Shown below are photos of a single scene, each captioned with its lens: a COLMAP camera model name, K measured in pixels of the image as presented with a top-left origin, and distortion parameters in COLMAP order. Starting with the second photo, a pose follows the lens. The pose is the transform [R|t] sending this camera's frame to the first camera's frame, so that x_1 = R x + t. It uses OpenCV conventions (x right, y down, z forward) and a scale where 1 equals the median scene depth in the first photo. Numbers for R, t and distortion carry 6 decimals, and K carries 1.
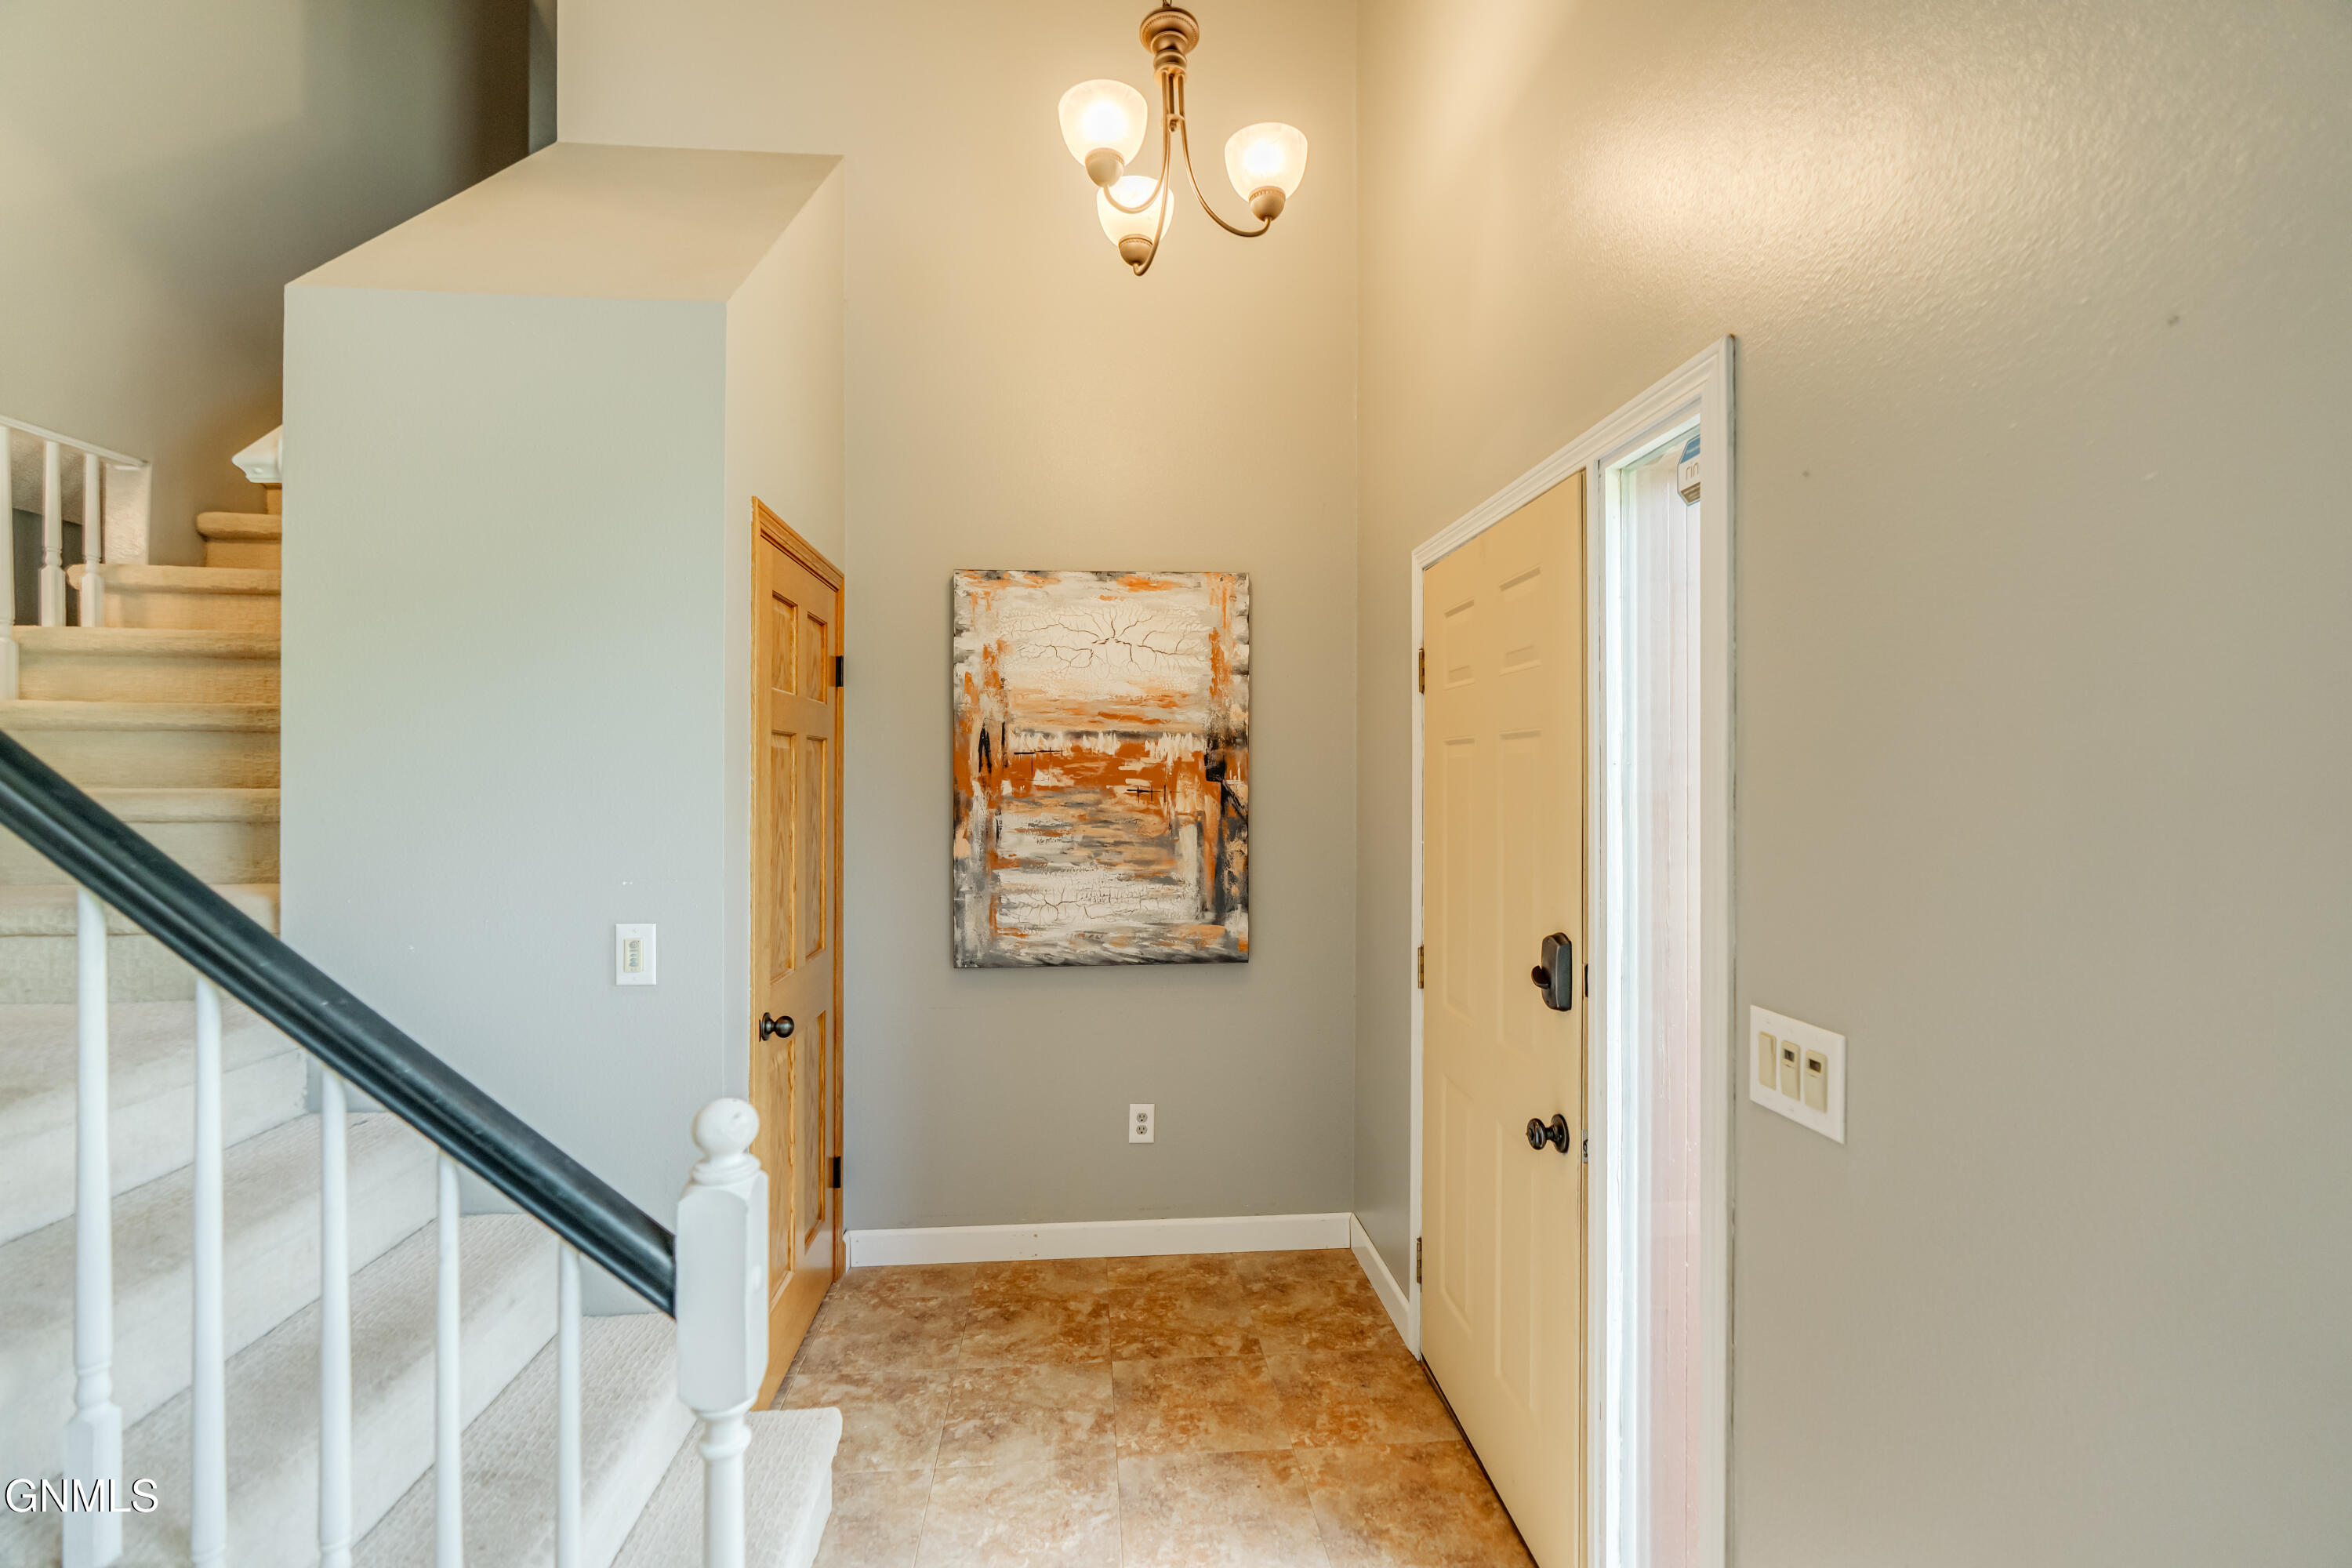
lens RADIAL K [[1099.0, 0, 1155.9], [0, 1099.0, 783.5], [0, 0, 1]] dist [-0.000336, 0.001575]
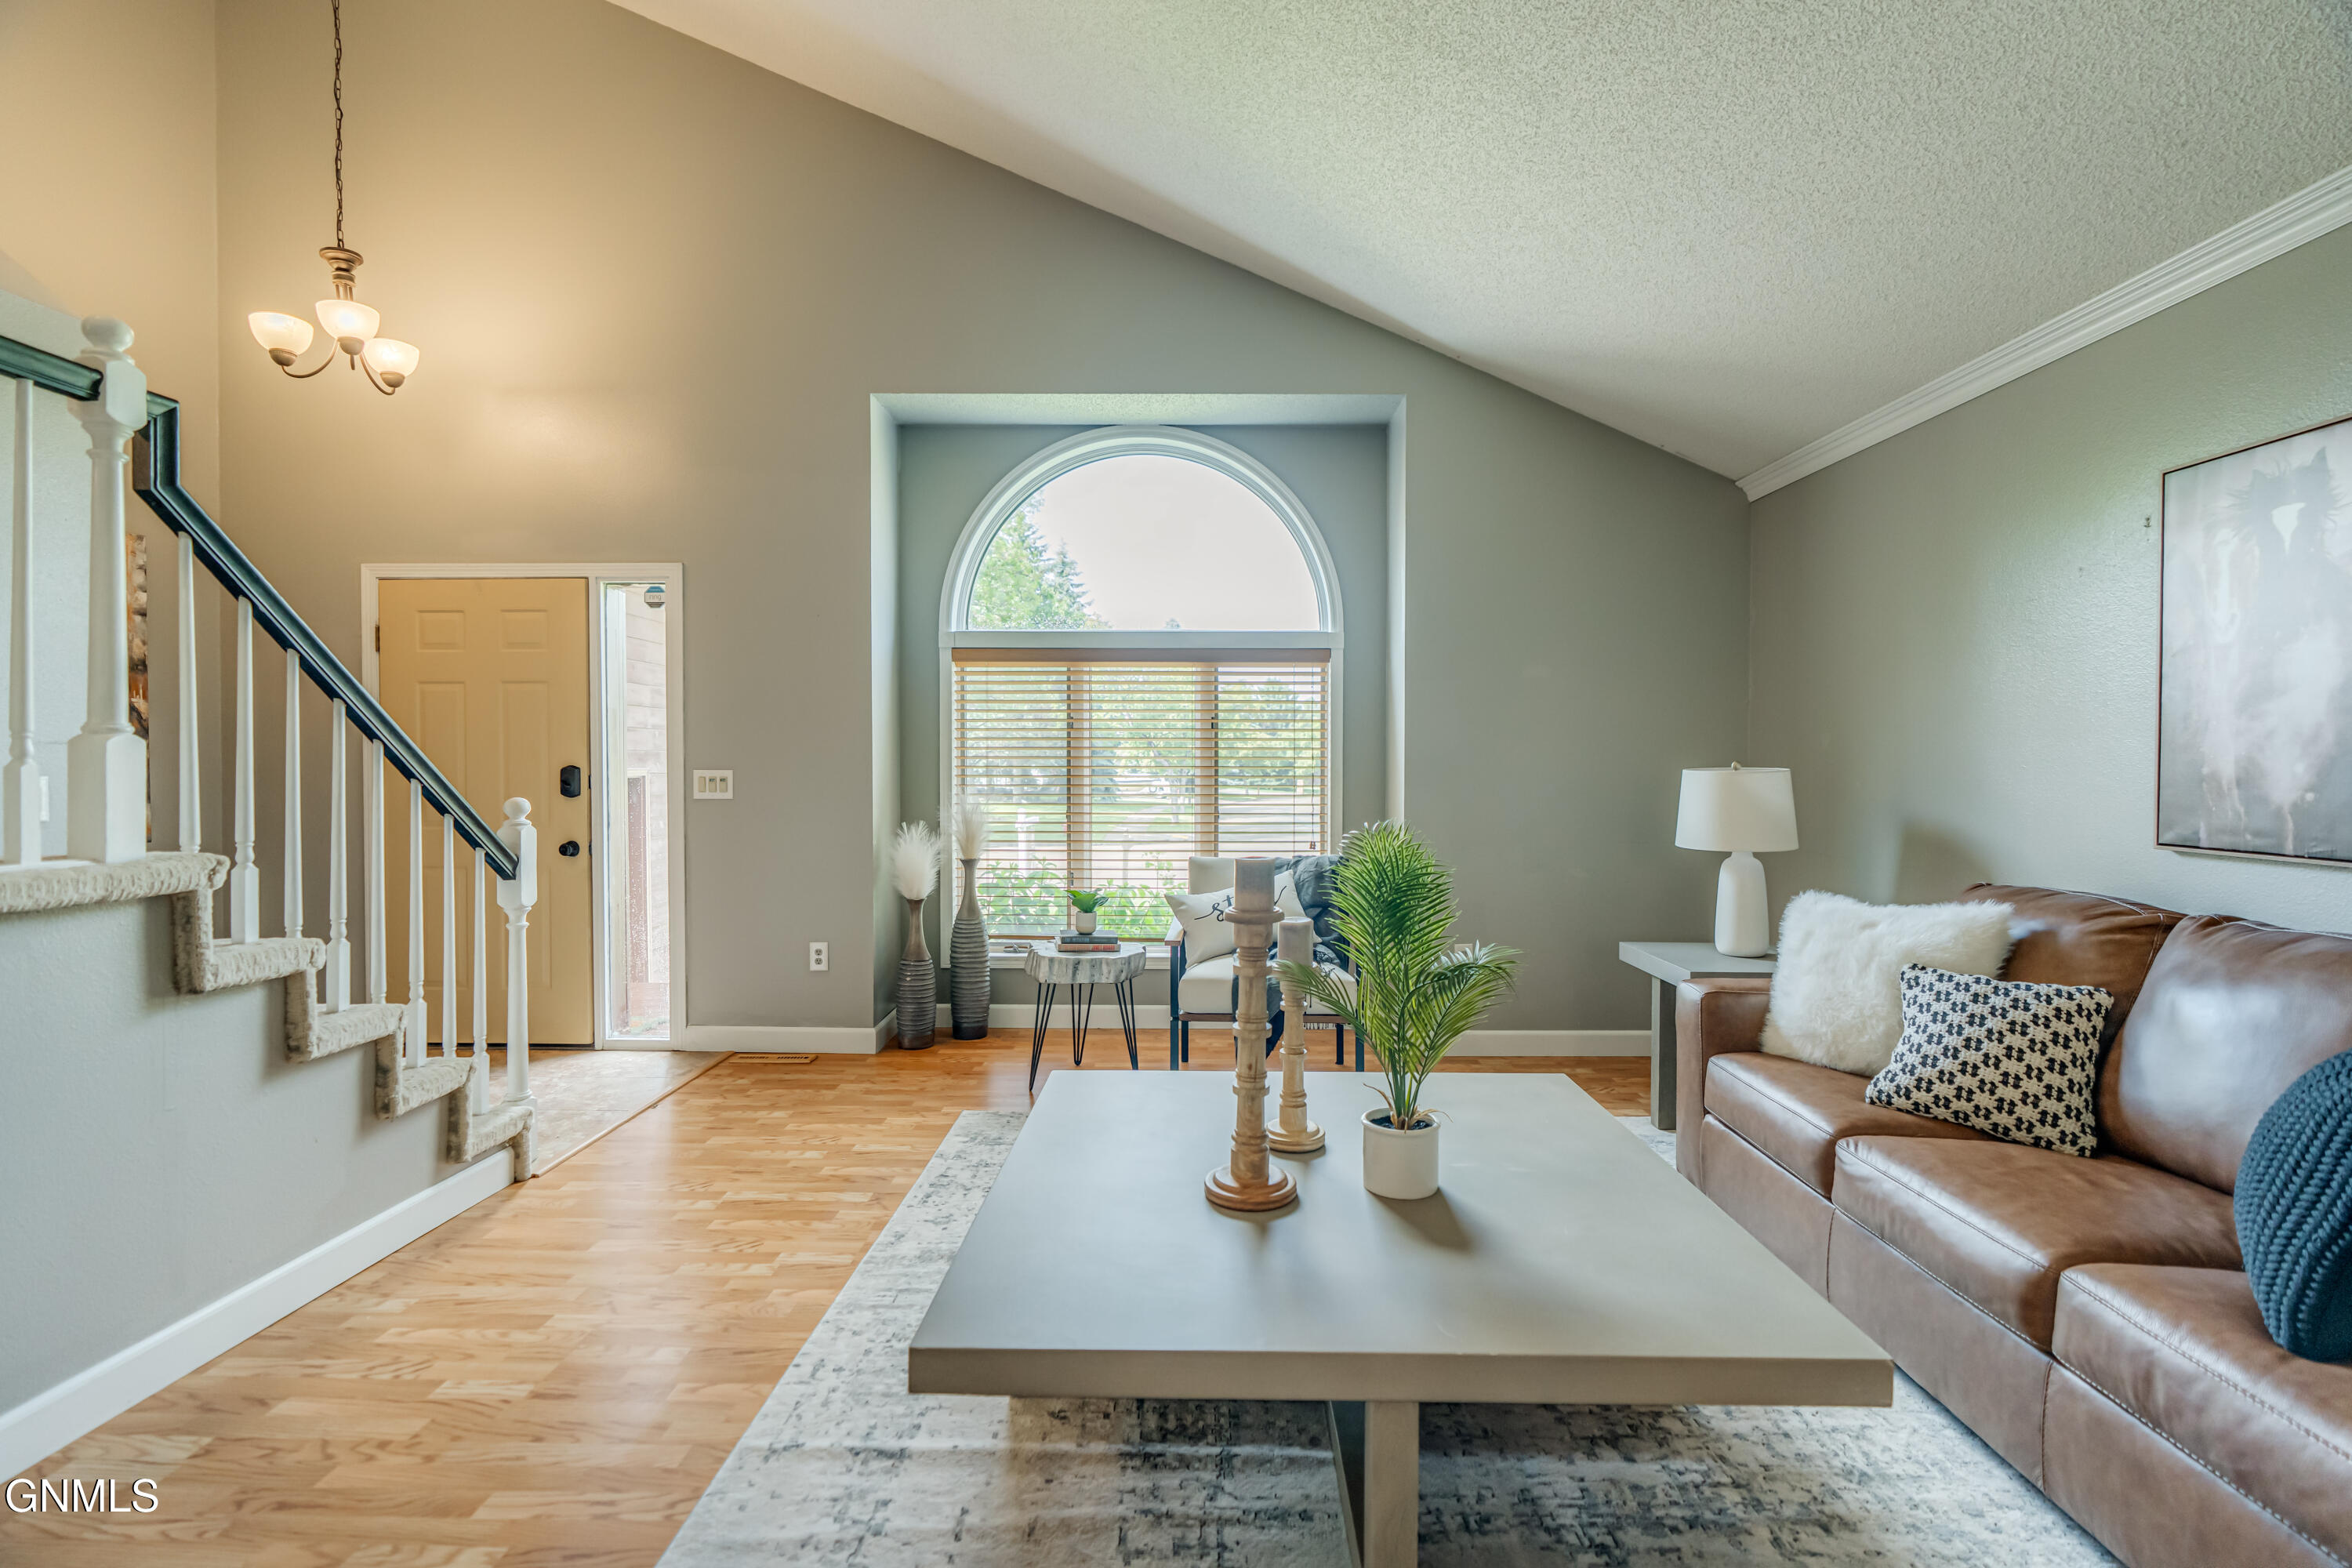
lens RADIAL K [[1099.0, 0, 1155.9], [0, 1099.0, 783.5], [0, 0, 1]] dist [-0.000336, 0.001575]
pose [[0.122987, -0.021745, 0.992170, -1.159457], [0.004429, 0.999762, 0.021363, 0.081068], [-0.992398, 0.001767, 0.123054, -0.353478]]
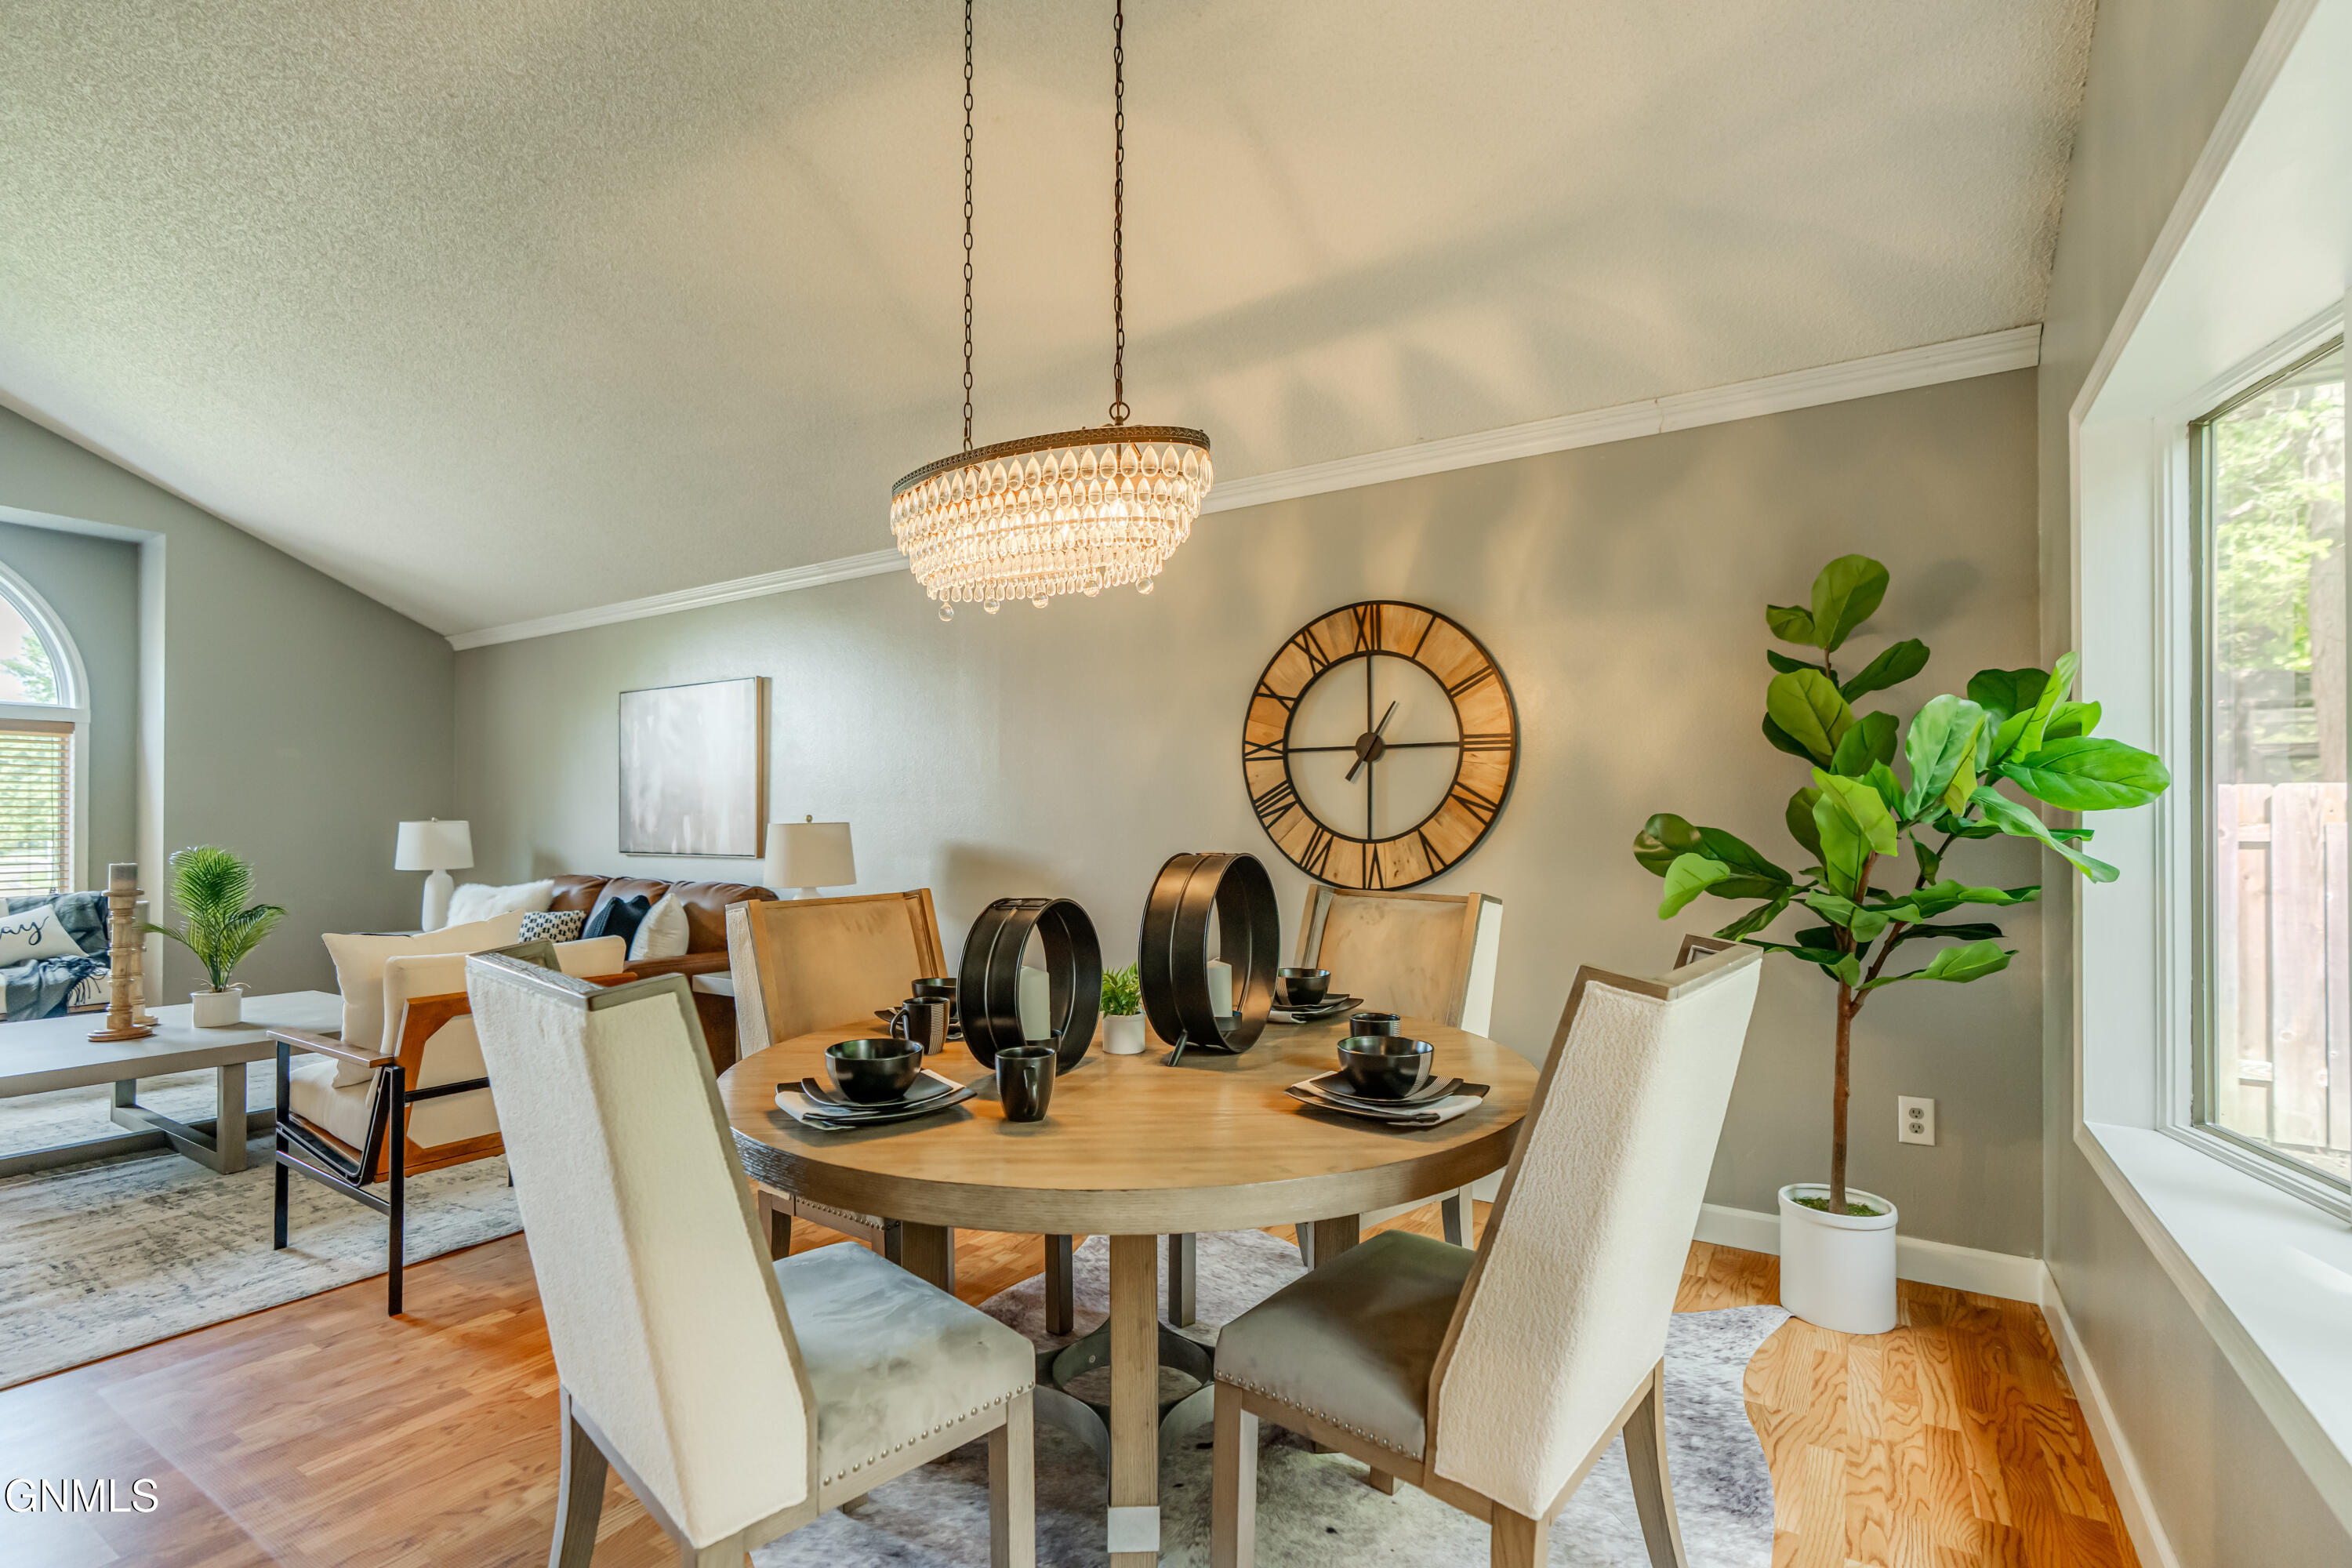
lens RADIAL K [[1089.3, 0, 1197.0], [0, 1089.3, 798.9], [0, 0, 1]] dist [-0.009121, 0.004817]
pose [[-0.794702, 0.009664, 0.606922, -2.256012], [0.004000, 0.999935, -0.010684, 0.078588], [-0.606986, -0.006063, -0.794689, -0.087487]]
